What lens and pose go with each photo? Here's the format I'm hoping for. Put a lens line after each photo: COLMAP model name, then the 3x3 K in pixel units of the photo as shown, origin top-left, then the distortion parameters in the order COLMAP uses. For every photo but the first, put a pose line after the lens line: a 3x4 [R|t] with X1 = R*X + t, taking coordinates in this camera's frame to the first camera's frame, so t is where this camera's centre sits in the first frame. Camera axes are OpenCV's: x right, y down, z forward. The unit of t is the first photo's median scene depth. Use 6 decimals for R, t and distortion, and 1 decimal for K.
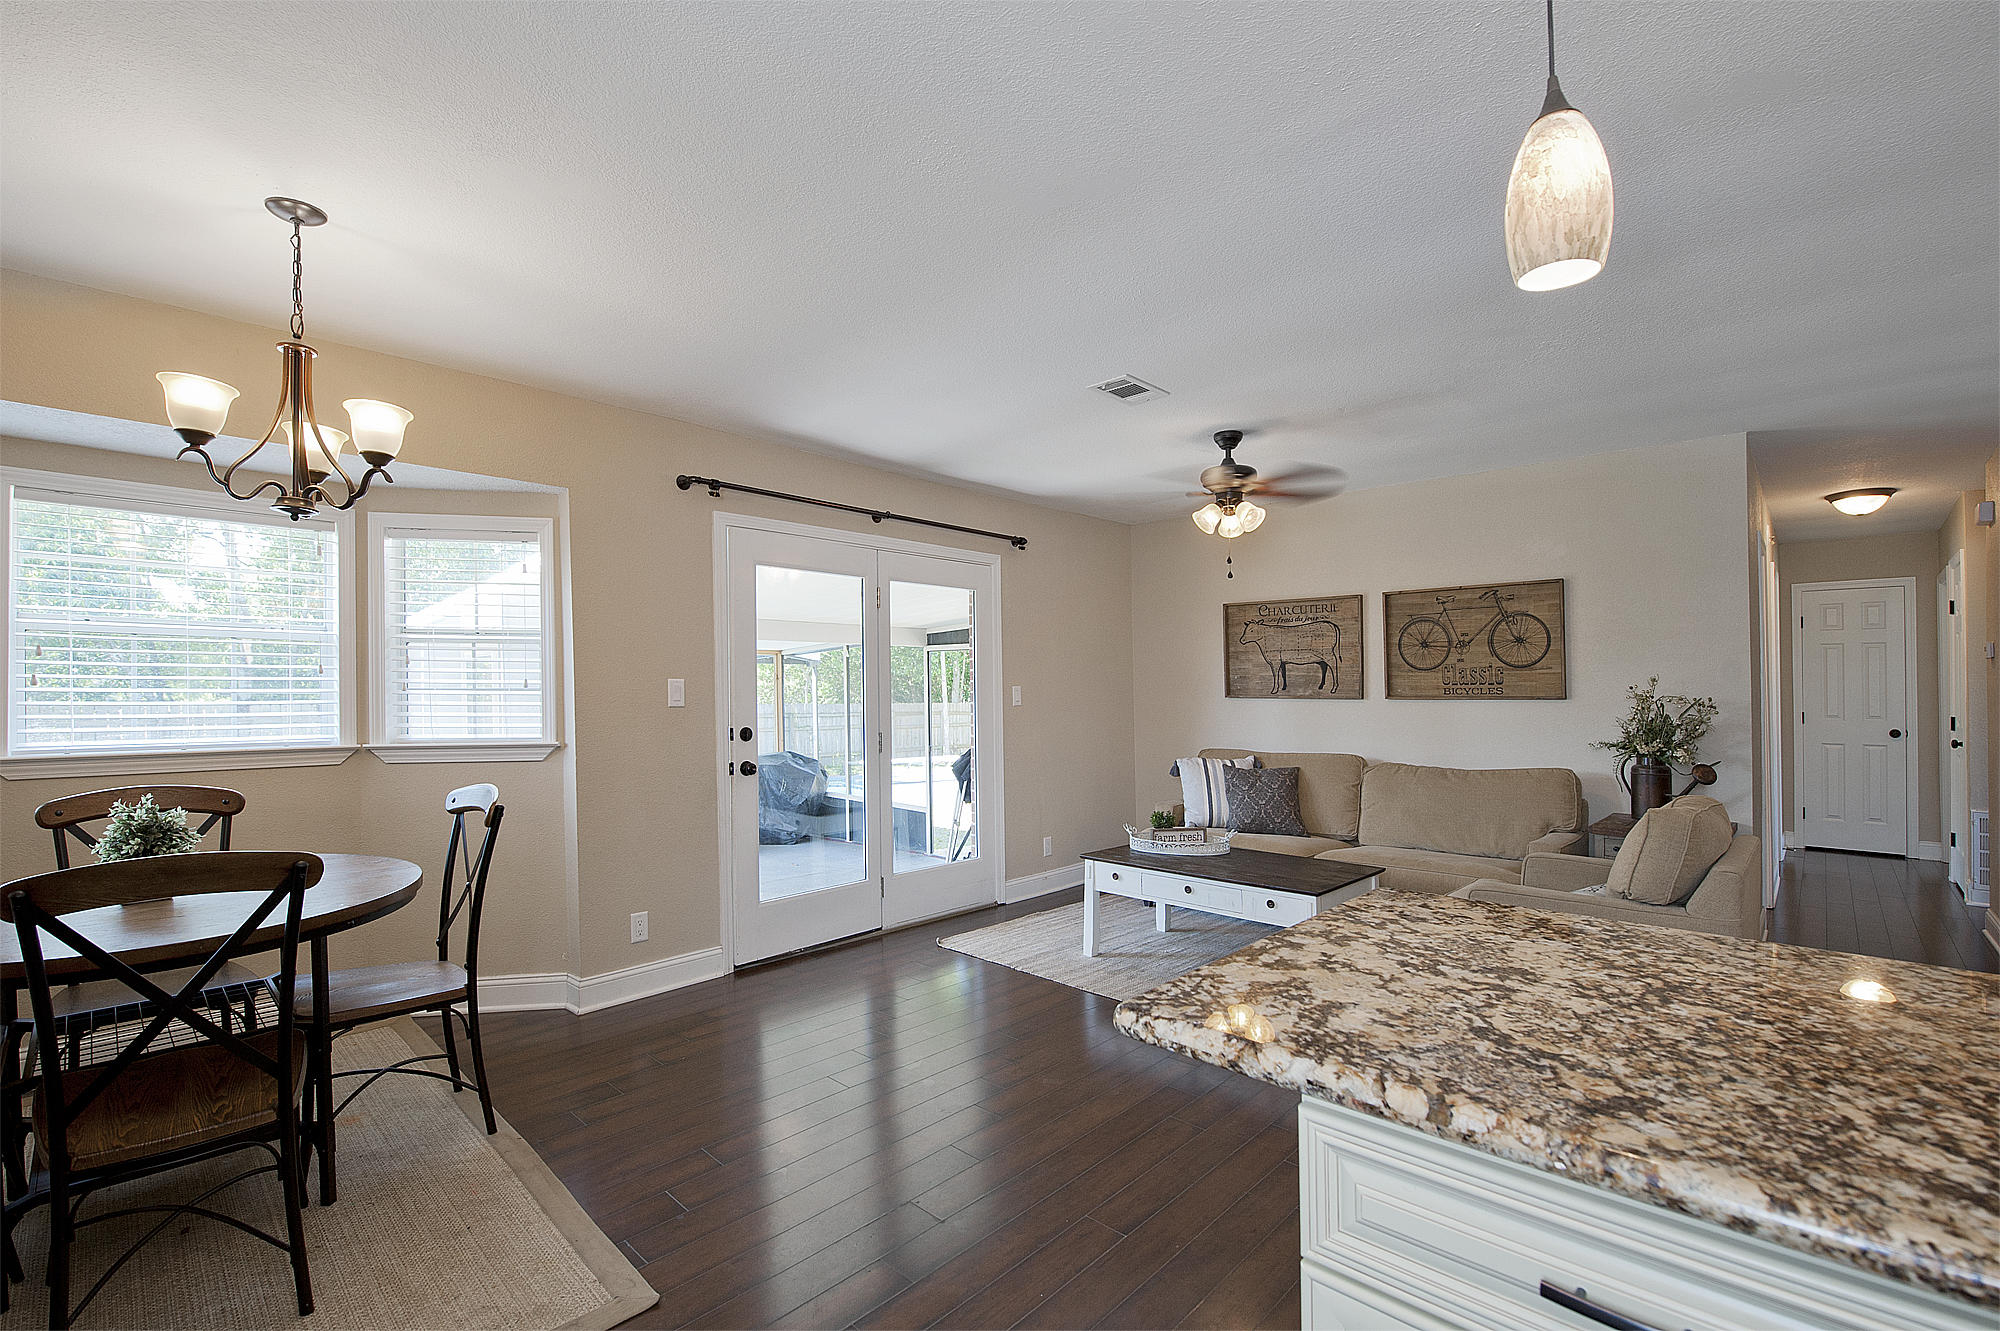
lens RADIAL K [[874.2, 0, 1001.6], [0, 874.2, 685.3], [0, 0, 1]] dist [-0.000461, -0.000185]
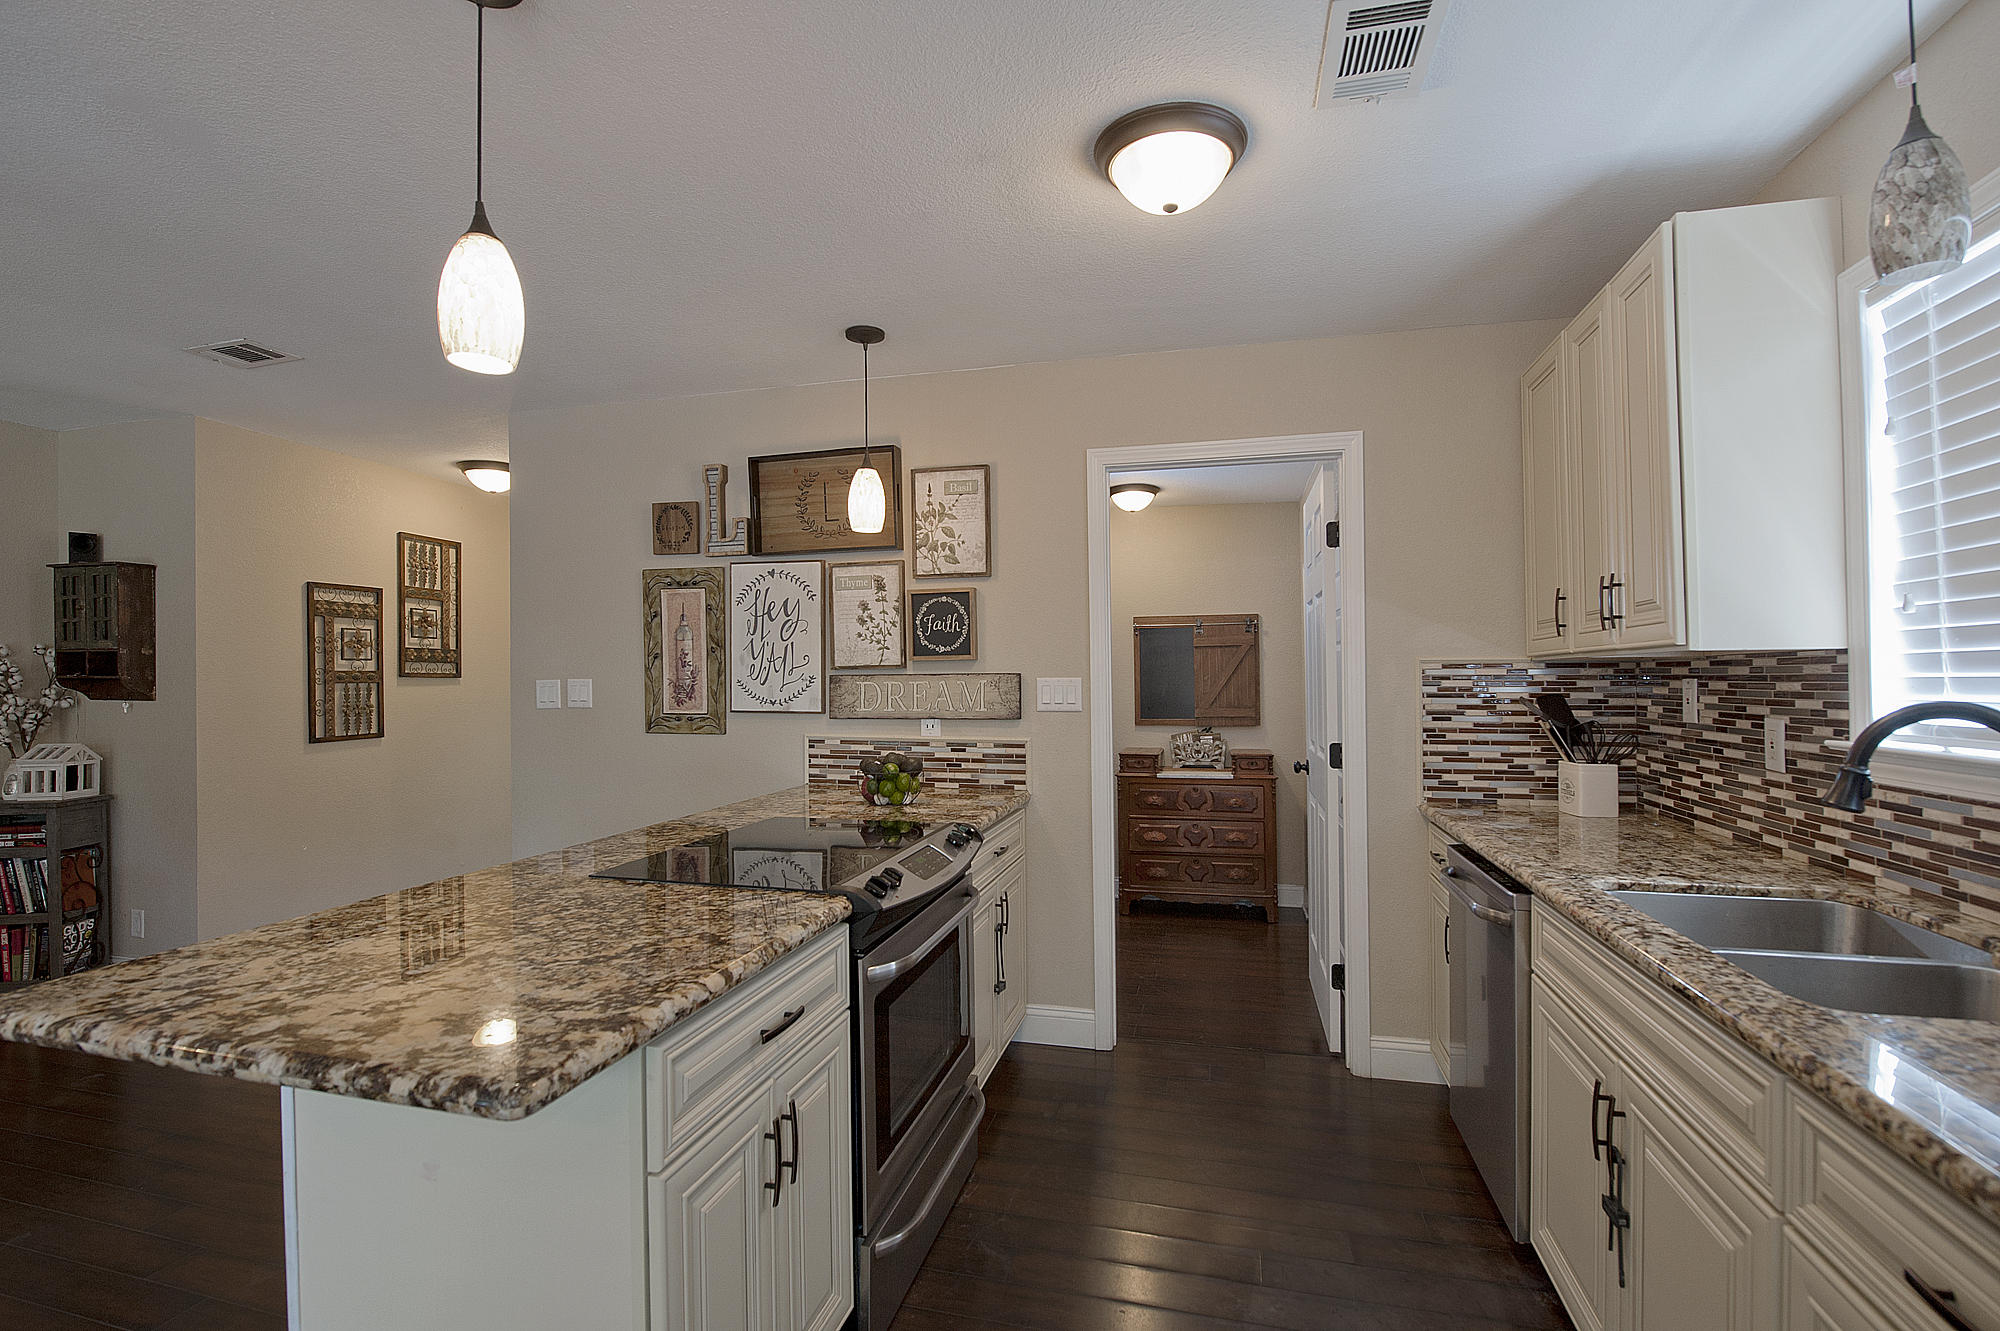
lens RADIAL K [[891.3, 0, 987.6], [0, 891.3, 671.1], [0, 0, 1]] dist [-0.018824, -0.000882]
pose [[-0.468171, 0.009984, 0.883582, -0.220848], [0.000584, 0.999939, -0.010990, -0.006411], [-0.883638, -0.004629, -0.468148, 0.265714]]
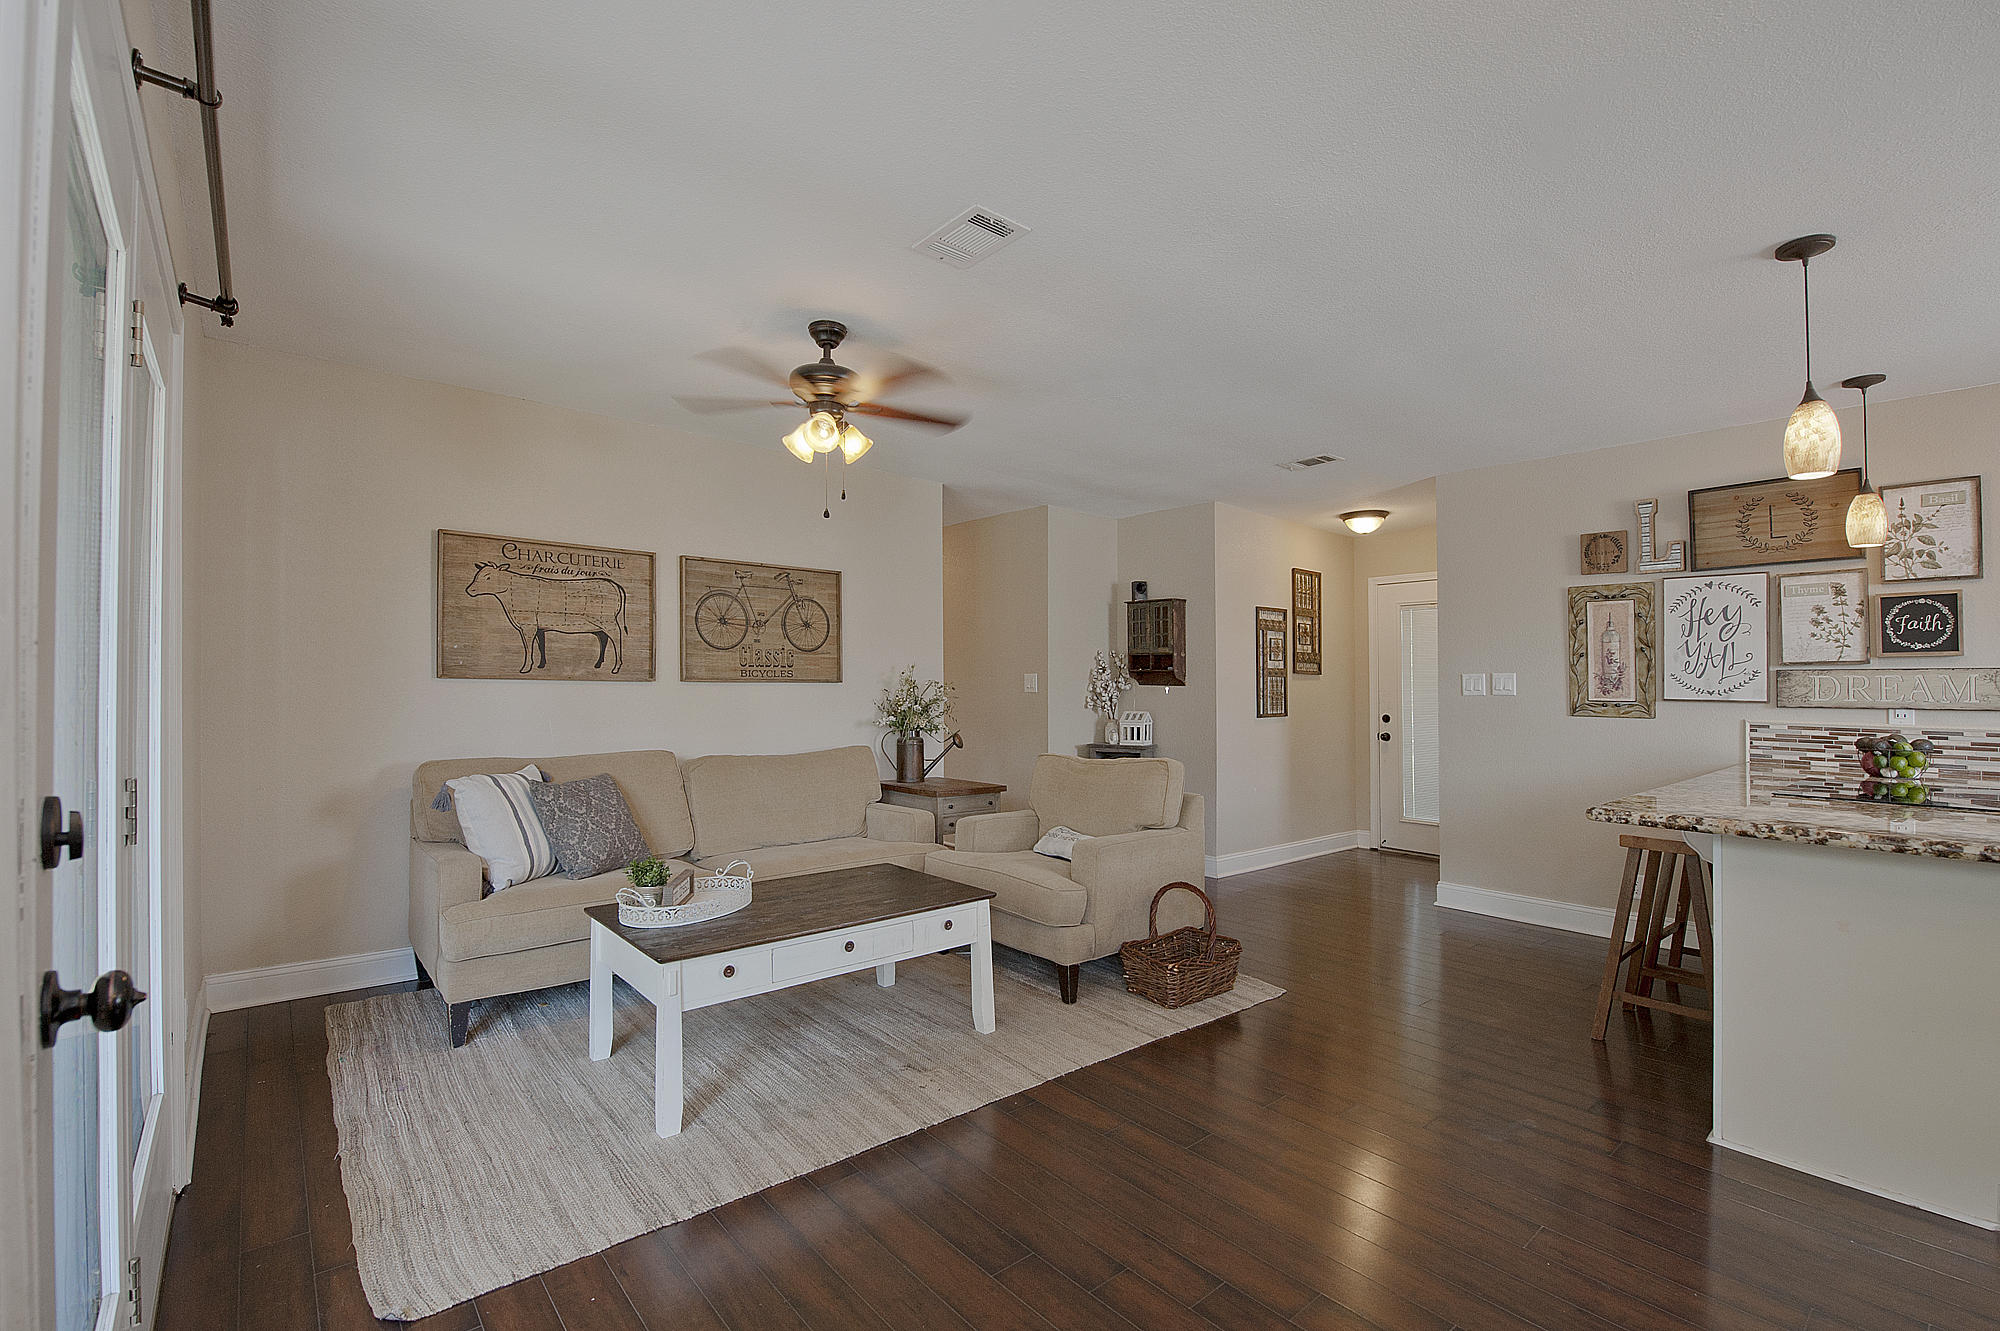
lens RADIAL K [[874.2, 0, 1000.0], [0, 874.2, 665.5], [0, 0, 1]] dist [0.000280, -0.007116]
pose [[0.112388, 0.024523, 0.993362, -0.474876], [-0.014643, 0.999628, -0.023021, 0.019697], [-0.993556, -0.011959, 0.112706, 0.781660]]
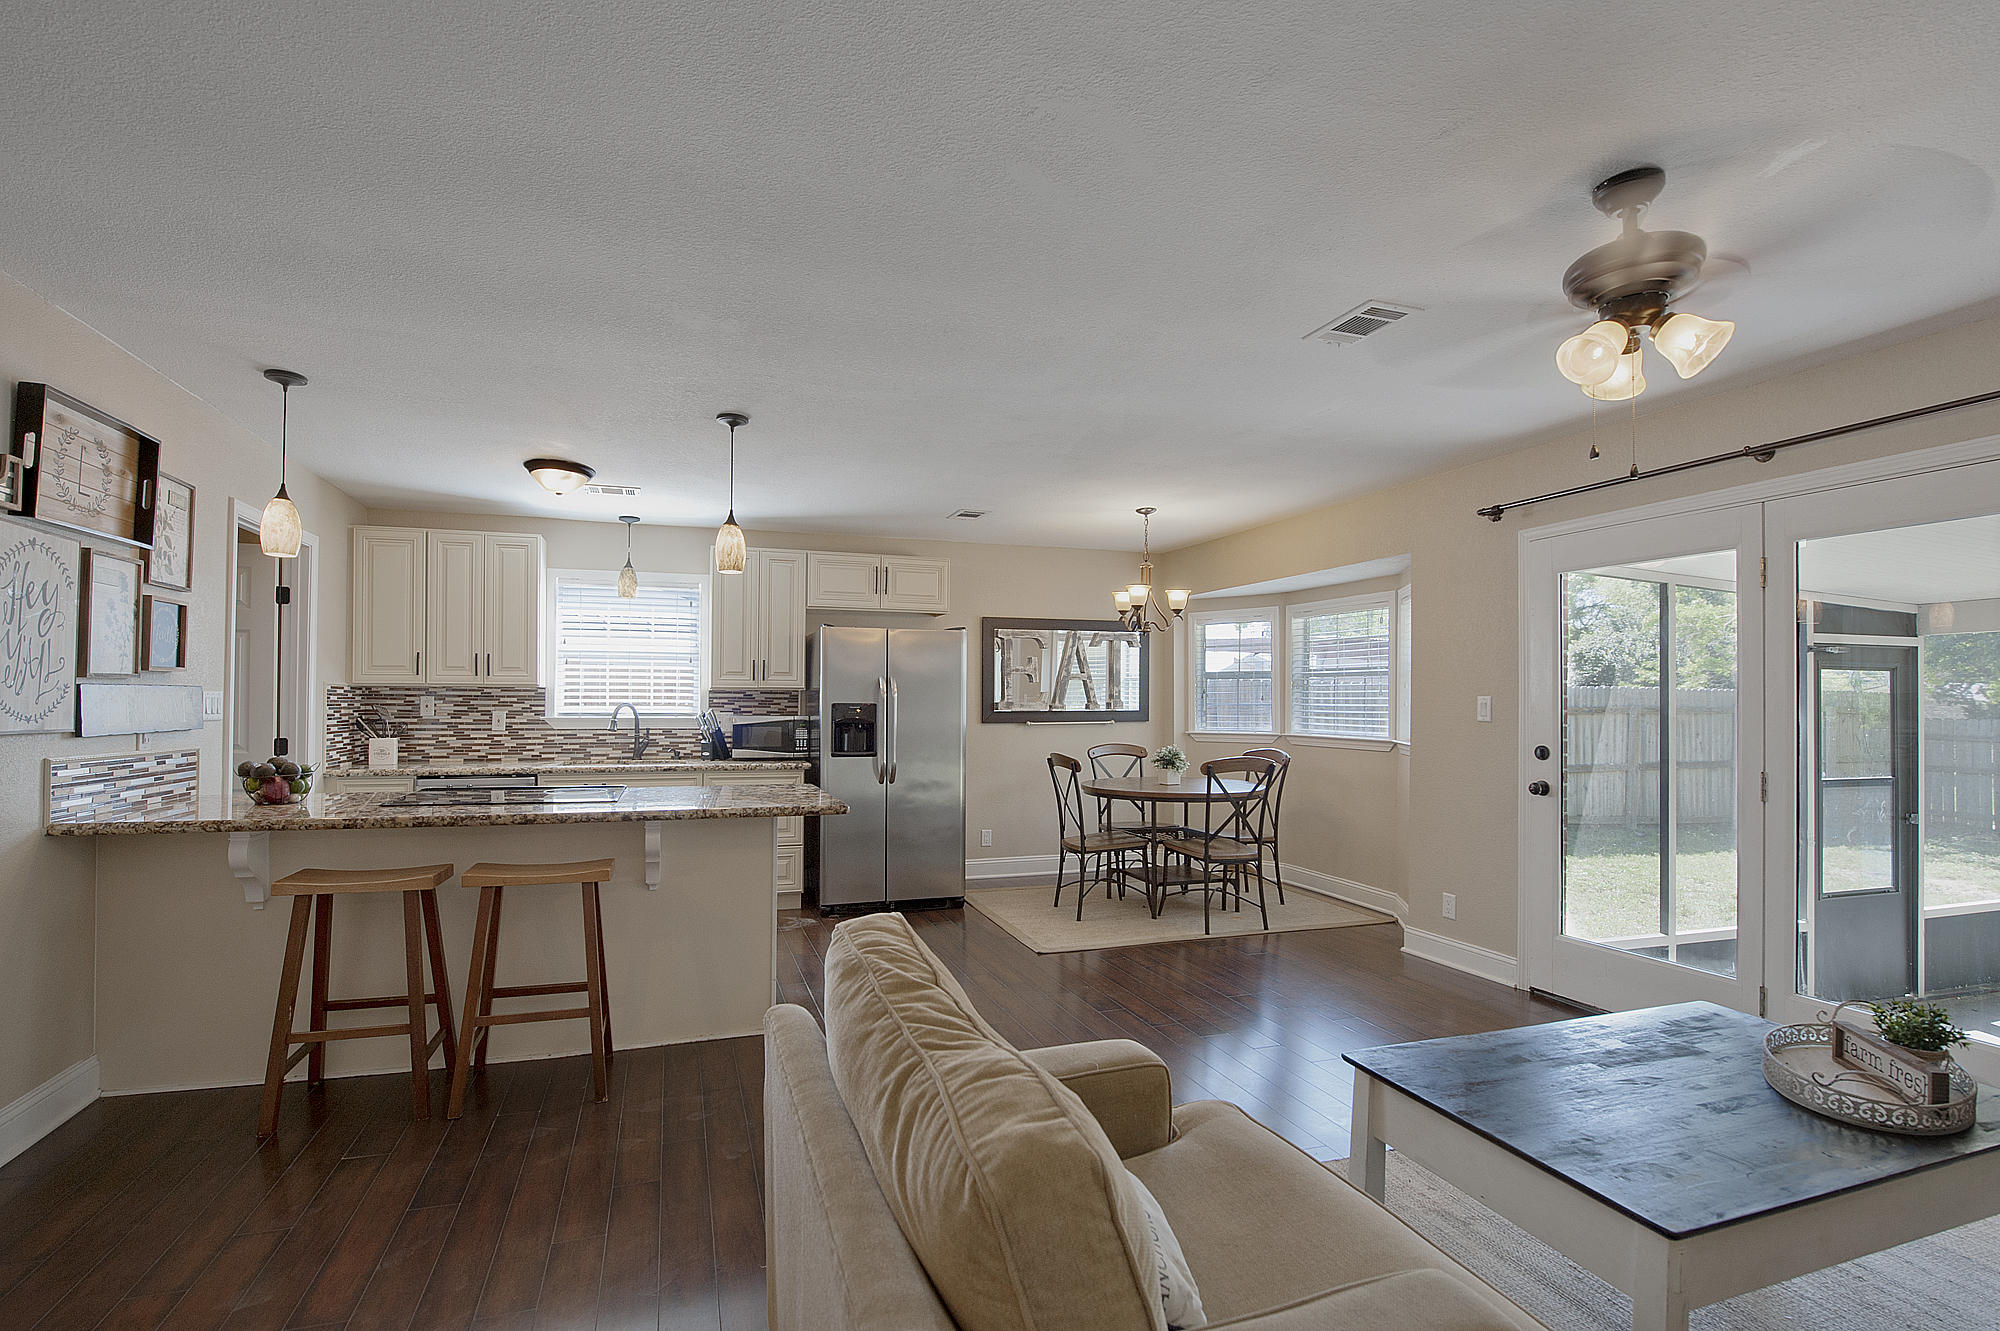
lens RADIAL K [[867.2, 0, 937.4], [0, 867.2, 703.1], [0, 0, 1]] dist [-0.001960, -0.000157]
pose [[-0.513174, -0.000390, -0.858285, 0.899341], [-0.001828, 0.999998, 0.000638, 0.001784], [0.858283, 0.001896, -0.513174, 0.953557]]
